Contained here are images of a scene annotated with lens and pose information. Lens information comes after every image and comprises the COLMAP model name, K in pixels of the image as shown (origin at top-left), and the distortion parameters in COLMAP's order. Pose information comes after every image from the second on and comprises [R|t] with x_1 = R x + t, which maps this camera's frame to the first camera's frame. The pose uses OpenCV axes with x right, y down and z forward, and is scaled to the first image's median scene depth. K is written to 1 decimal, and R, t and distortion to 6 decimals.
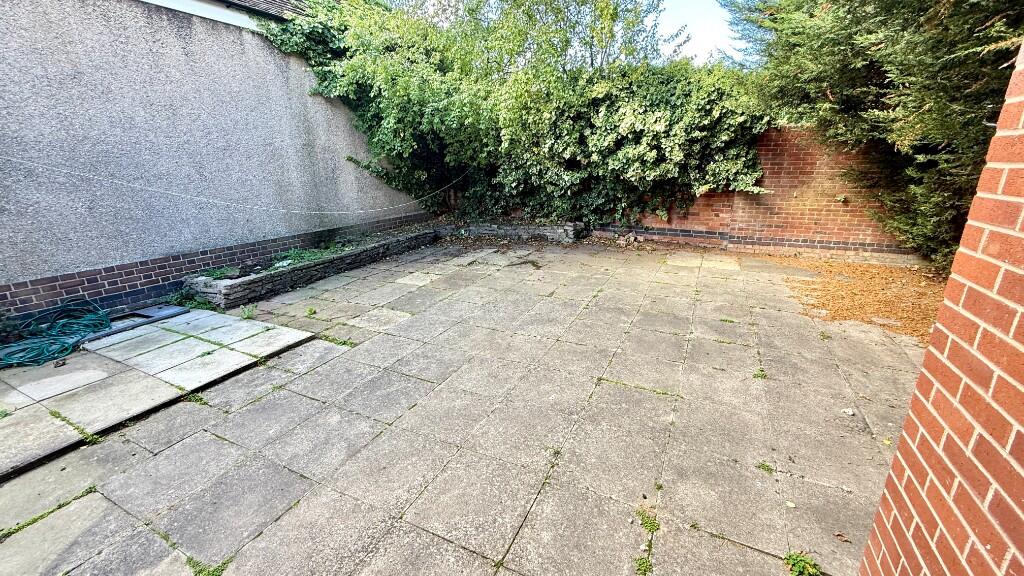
lens RADIAL K [[407.0, 0, 511.1], [0, 407.0, 288.5], [0, 0, 1]] dist [0.000119, 0.000194]
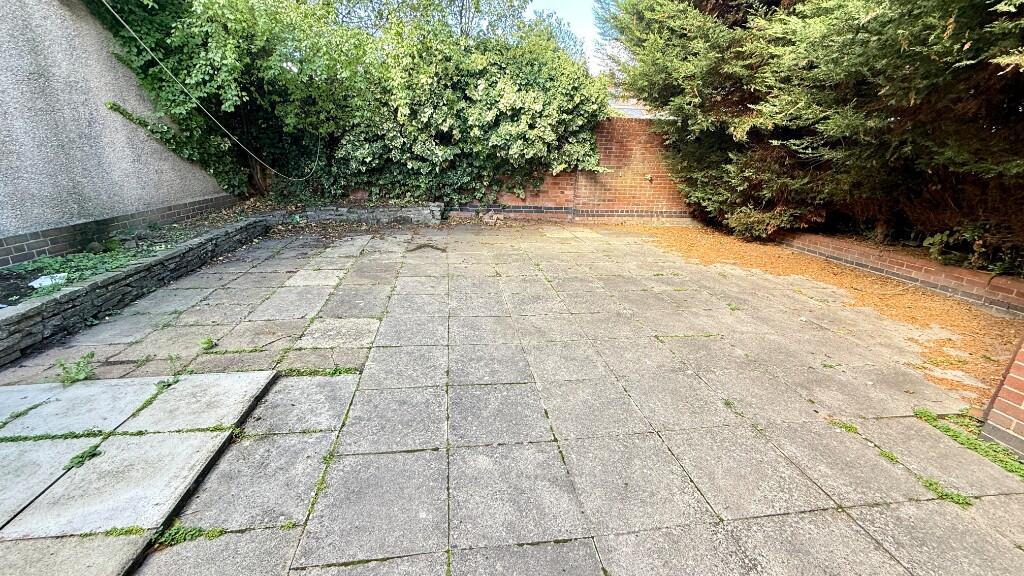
lens RADIAL K [[407.0, 0, 510.7], [0, 407.0, 287.3], [0, 0, 1]] dist [0.000119, 0.000194]
pose [[0.823207, -0.137172, 0.550921, -0.319025], [0.123367, 0.990406, 0.062258, -0.007937], [-0.554176, 0.016714, 0.832232, 0.162611]]
